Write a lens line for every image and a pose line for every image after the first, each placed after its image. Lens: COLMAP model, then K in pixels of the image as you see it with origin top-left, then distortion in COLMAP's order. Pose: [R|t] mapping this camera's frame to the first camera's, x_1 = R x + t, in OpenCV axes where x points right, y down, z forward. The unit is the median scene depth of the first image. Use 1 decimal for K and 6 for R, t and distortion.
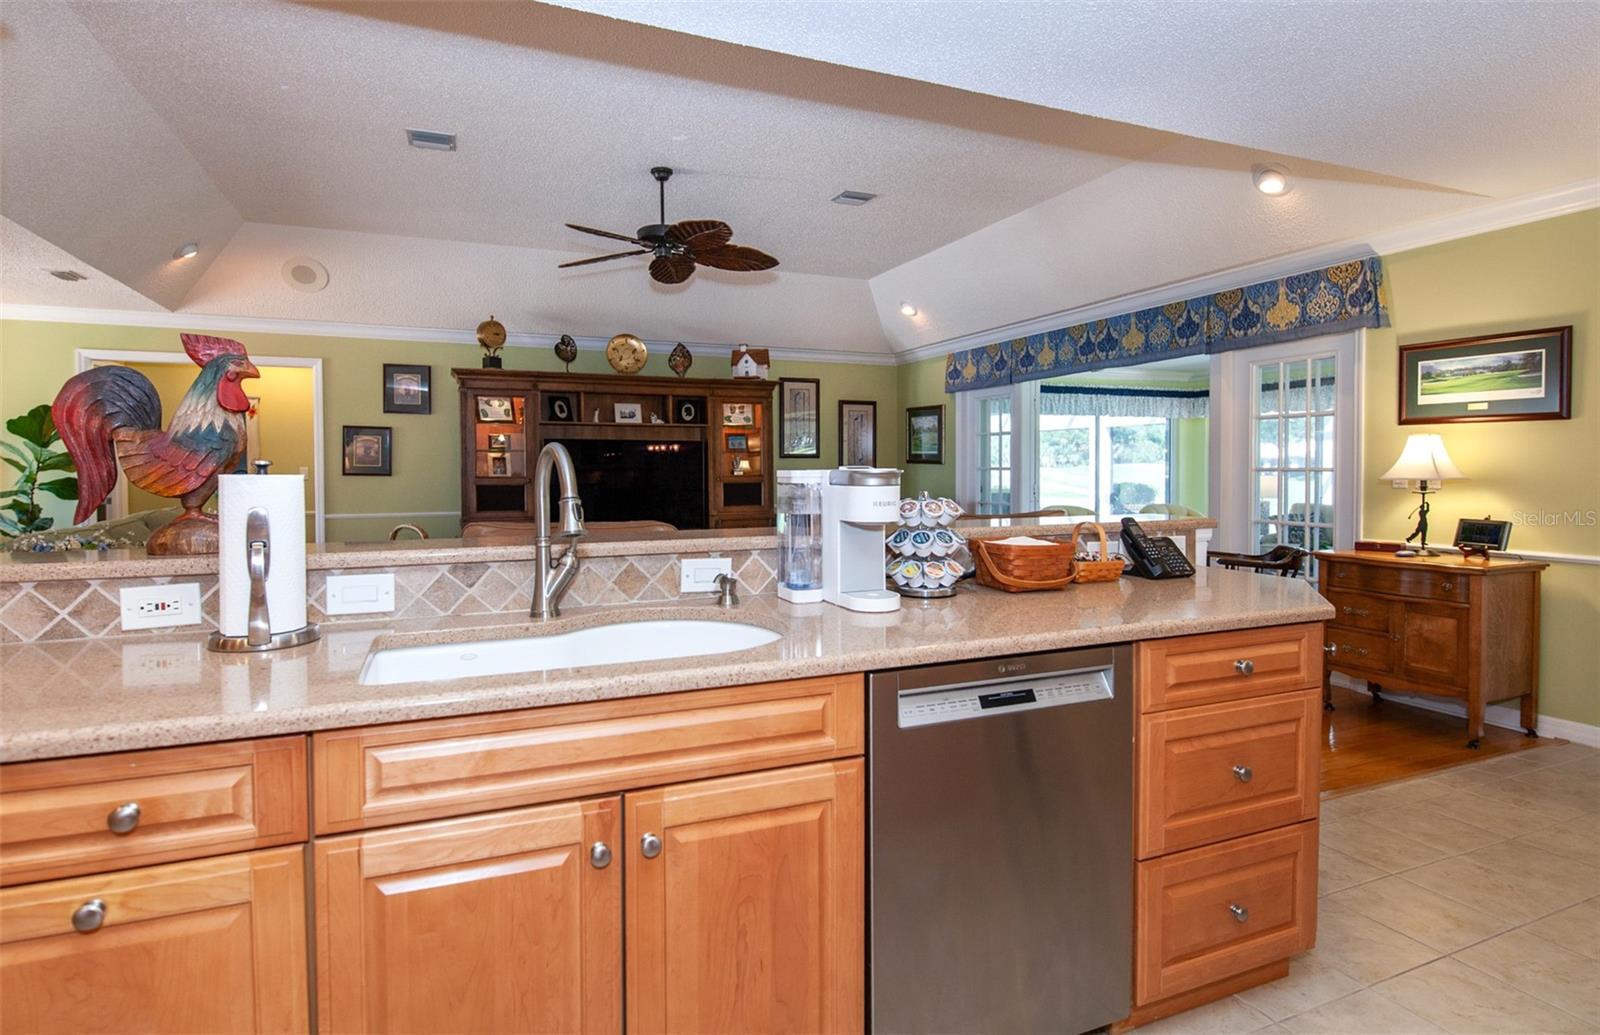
lens RADIAL K [[777.9, 0, 773.9], [0, 777.9, 481.6], [0, 0, 1]] dist [0.001691, -0.006148]
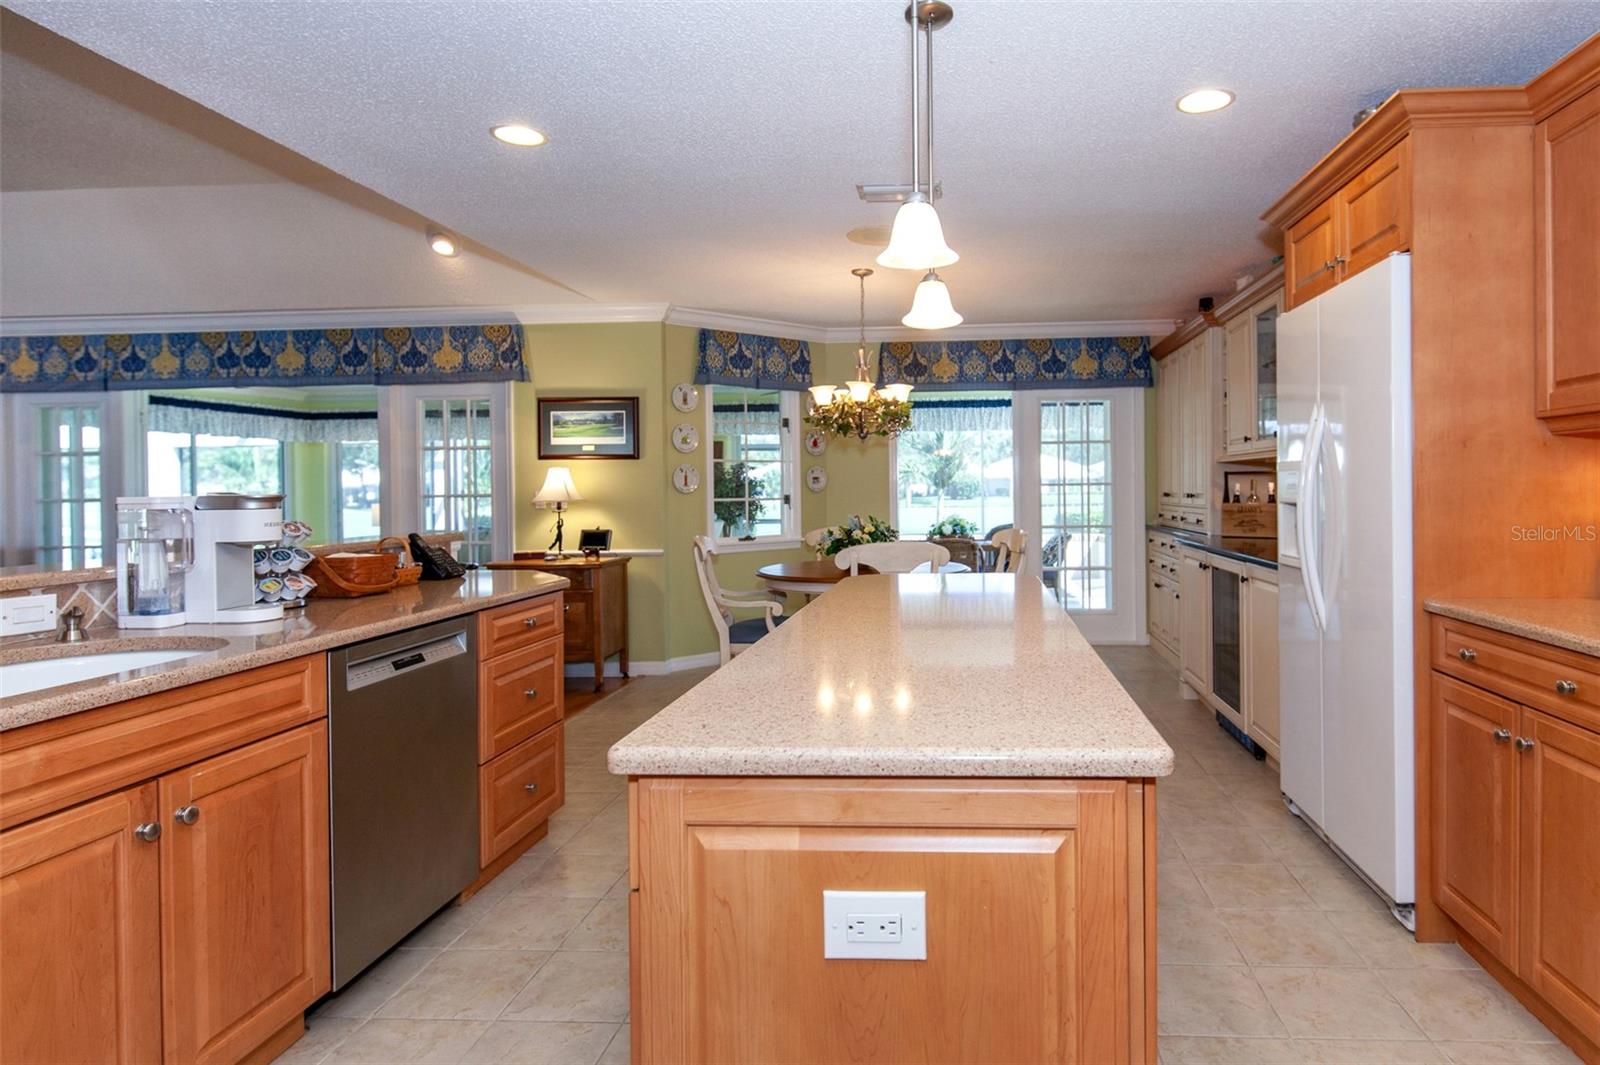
lens RADIAL K [[926.4, 0, 869.0], [0, 926.4, 508.1], [0, 0, 1]] dist [0.023799, -0.000952]
pose [[0.461267, -0.022028, 0.886988, -0.280442], [0.028574, 0.999542, 0.009964, 0.006691], [-0.886801, 0.020749, 0.461685, -0.171895]]
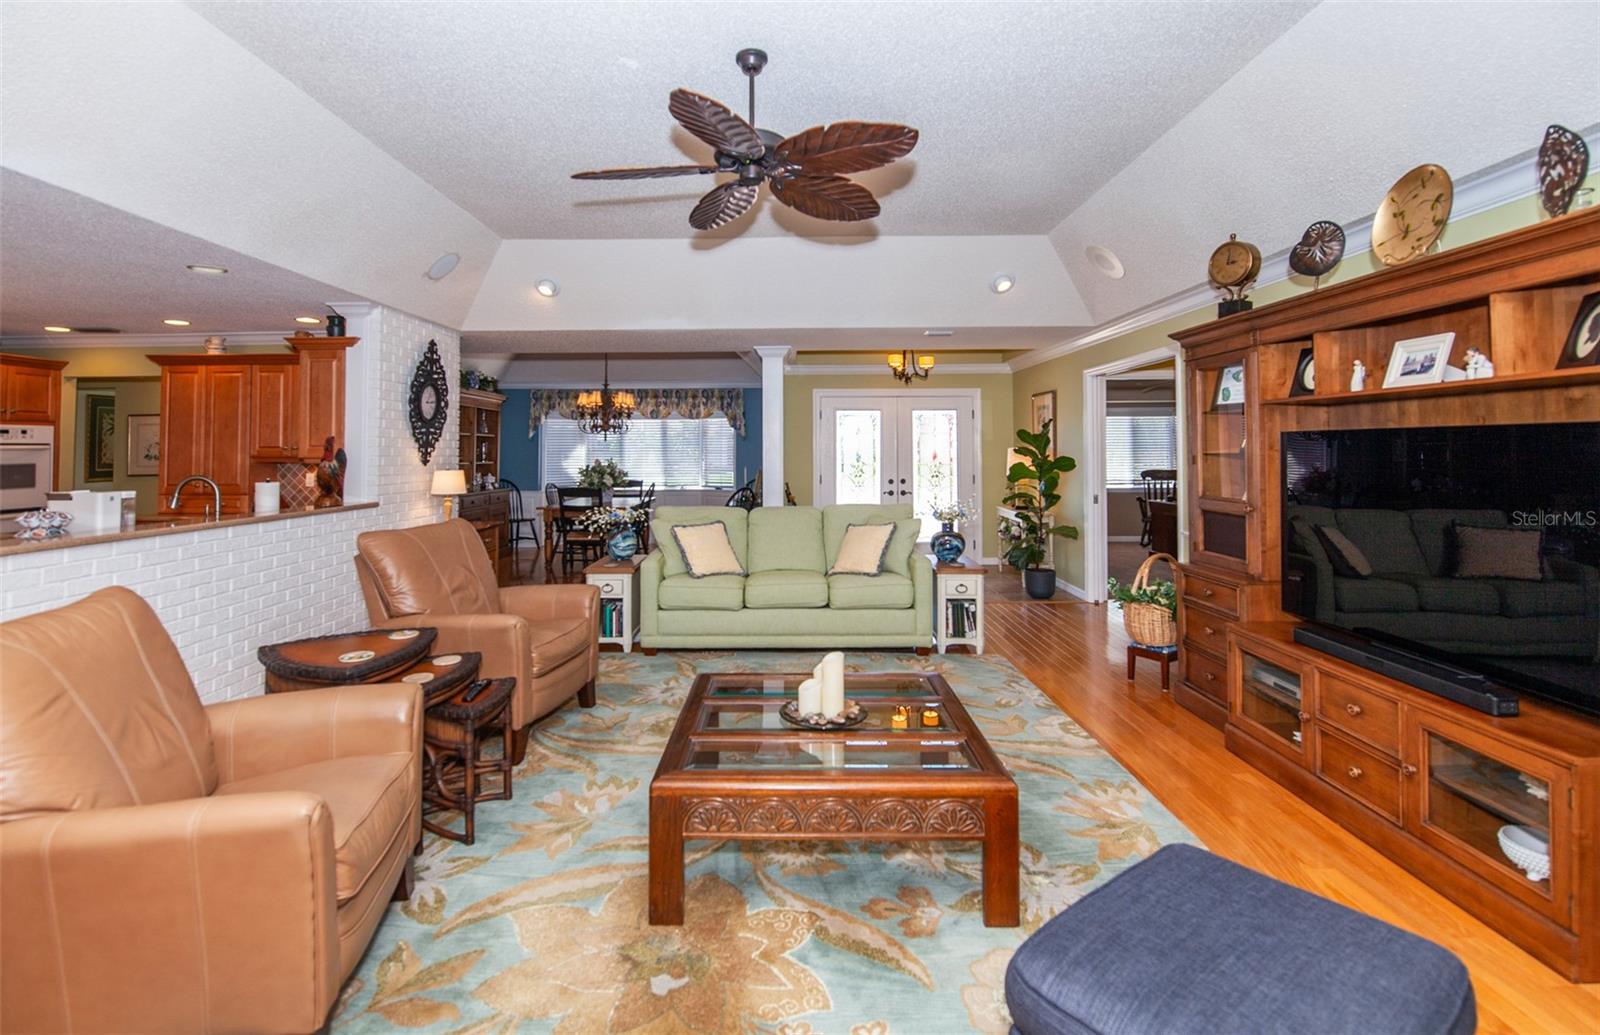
lens RADIAL K [[759.5, 0, 779.6], [0, 759.5, 431.0], [0, 0, 1]] dist [0.001057, -0.007049]
pose [[-0.393148, -0.019546, -0.919268, 0.478598], [-0.014403, 0.999782, -0.015098, -0.067855], [0.919363, 0.007304, -0.393344, 1.386994]]
